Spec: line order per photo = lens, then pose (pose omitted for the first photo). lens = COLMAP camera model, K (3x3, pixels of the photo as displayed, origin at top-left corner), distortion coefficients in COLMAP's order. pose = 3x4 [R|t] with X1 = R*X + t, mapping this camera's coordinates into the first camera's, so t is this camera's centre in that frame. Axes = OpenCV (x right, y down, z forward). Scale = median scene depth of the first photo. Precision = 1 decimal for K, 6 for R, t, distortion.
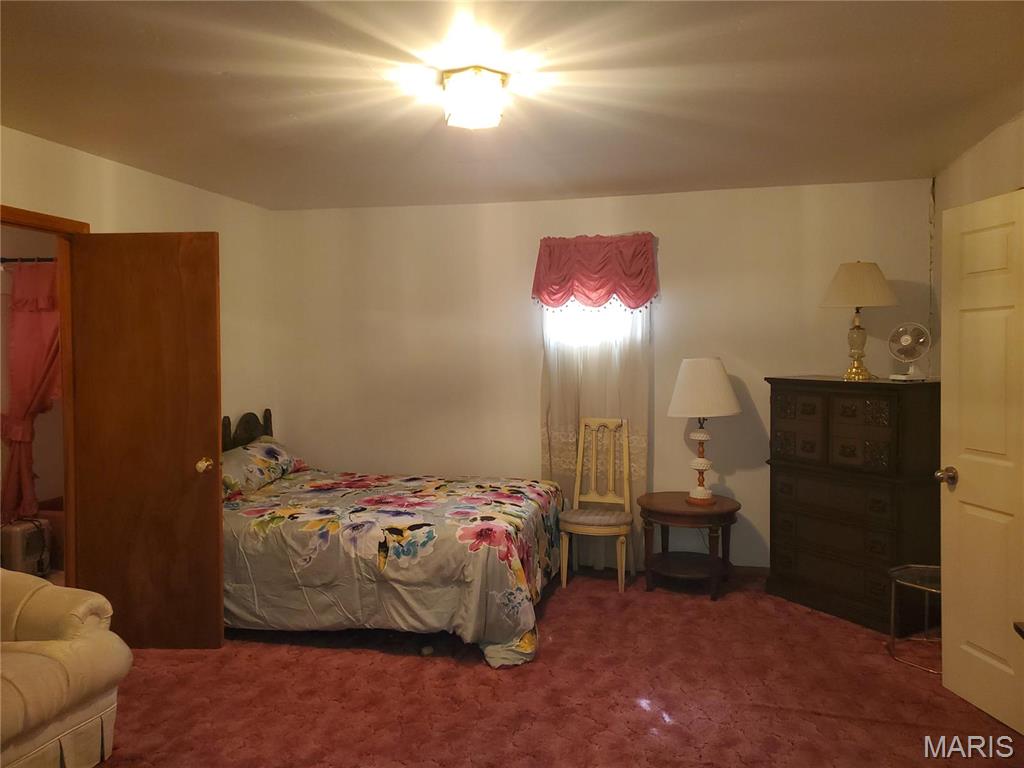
lens RADIAL K [[793.5, 0, 512.0], [0, 793.5, 371.6], [0, 0, 1]] dist [0.003244, 0.002229]
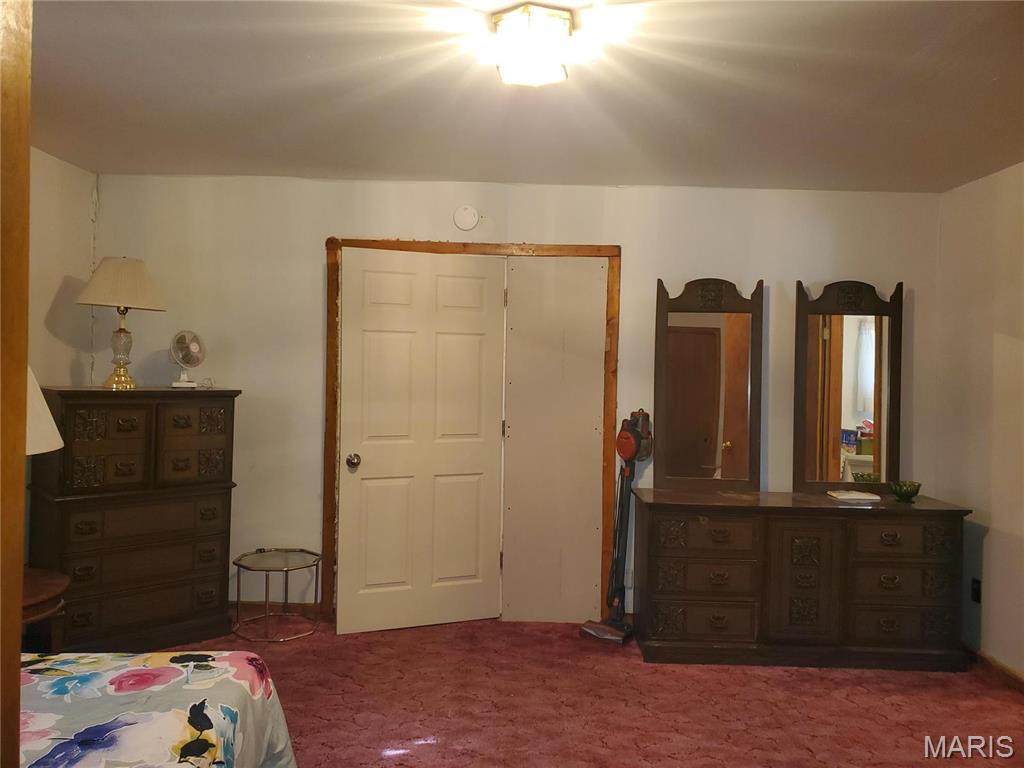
lens RADIAL K [[775.9, 0, 509.2], [0, 775.9, 370.3], [0, 0, 1]] dist [0.006000, 0.002713]
pose [[-0.220569, -0.008129, 0.975337, -0.548290], [0.007096, 0.999925, 0.009939, -0.017447], [-0.975345, 0.009114, -0.220495, 0.807978]]
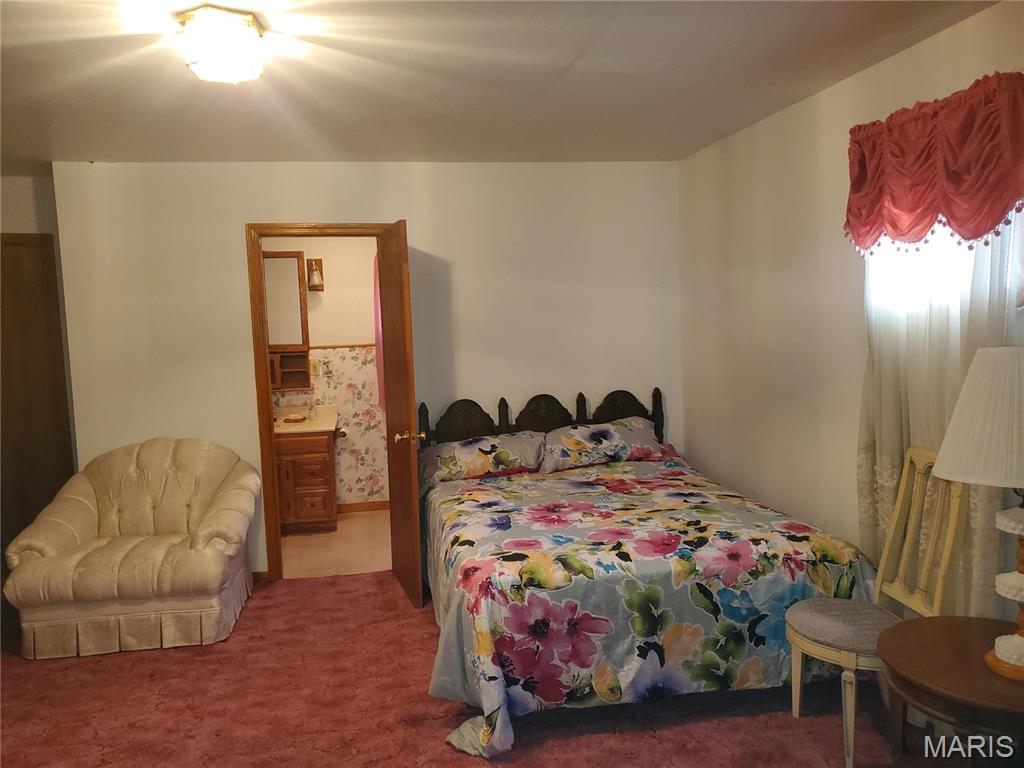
lens RADIAL K [[806.0, 0, 512.0], [0, 806.0, 384.0], [0, 0, 1]] dist [0.014680, -0.001077]
pose [[0.381288, 0.071956, -0.921651, 0.595679], [0.005336, 0.996778, 0.080029, -0.037282], [0.924441, -0.035432, 0.379676, 0.637693]]
